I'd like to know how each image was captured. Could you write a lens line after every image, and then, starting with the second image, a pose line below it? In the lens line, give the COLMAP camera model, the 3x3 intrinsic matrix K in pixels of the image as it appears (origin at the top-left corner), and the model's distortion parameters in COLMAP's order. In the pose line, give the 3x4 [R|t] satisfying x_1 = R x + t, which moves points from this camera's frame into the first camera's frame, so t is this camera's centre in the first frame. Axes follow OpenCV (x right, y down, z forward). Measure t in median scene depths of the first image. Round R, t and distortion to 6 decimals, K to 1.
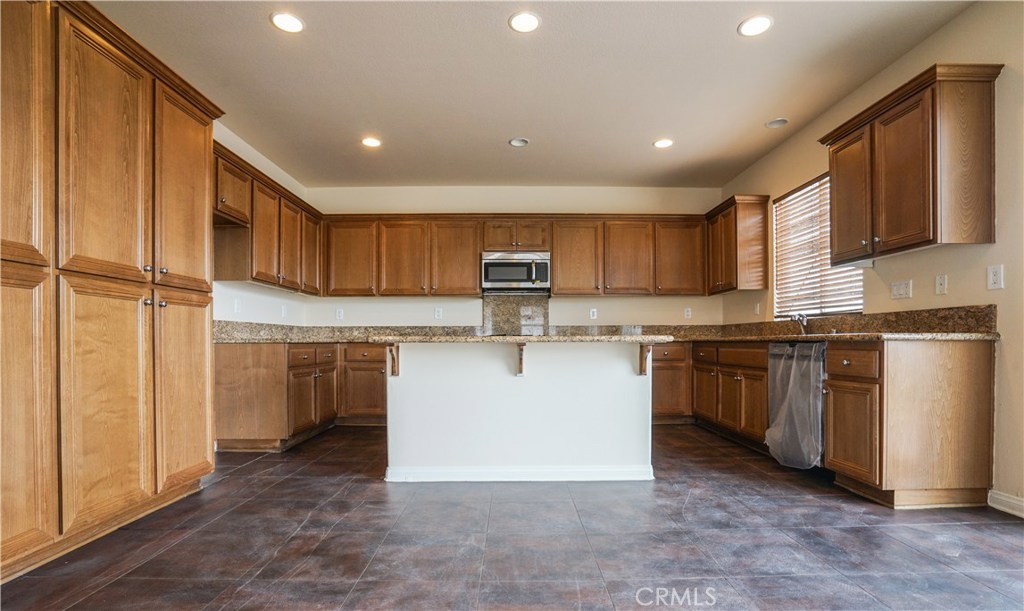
lens RADIAL K [[475.9, 0, 513.0], [0, 475.9, 341.8], [0, 0, 1]] dist [-0.061327, 0.023156]
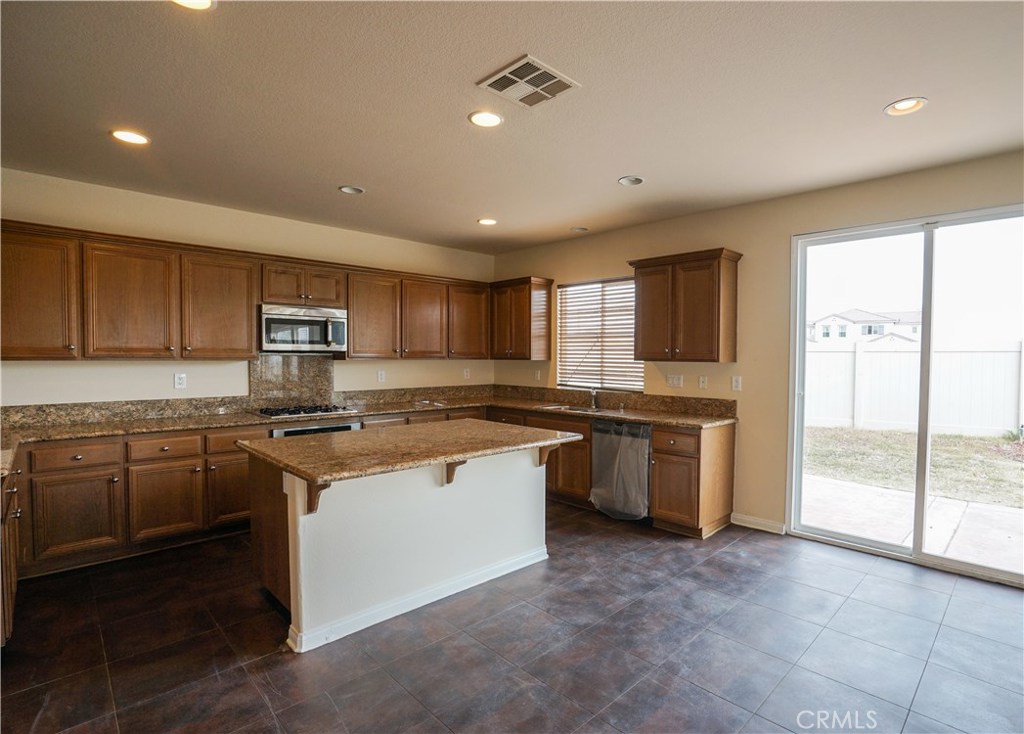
lens RADIAL K [[507.3, 0, 549.8], [0, 507.3, 370.1], [0, 0, 1]] dist [-0.071804, 0.030588]
pose [[0.707555, -0.012420, 0.706549, -0.535286], [-0.005480, 0.999719, 0.023061, -0.178547], [-0.706637, -0.020189, 0.707289, 0.163278]]
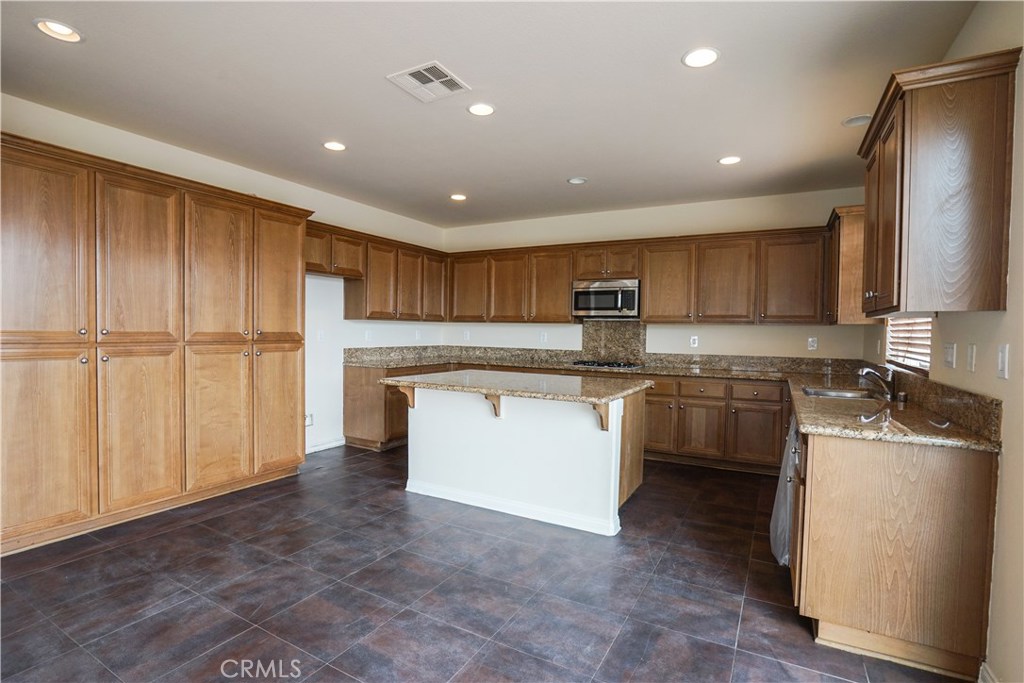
lens RADIAL K [[483.3, 0, 512.0], [0, 483.3, 341.5], [0, 0, 1]] dist [-0.063125, 0.022327]
pose [[0.870483, 0.027959, -0.491403, 0.595922], [-0.019731, 0.999565, 0.021919, -0.135362], [0.491802, -0.009384, 0.870656, 0.024345]]
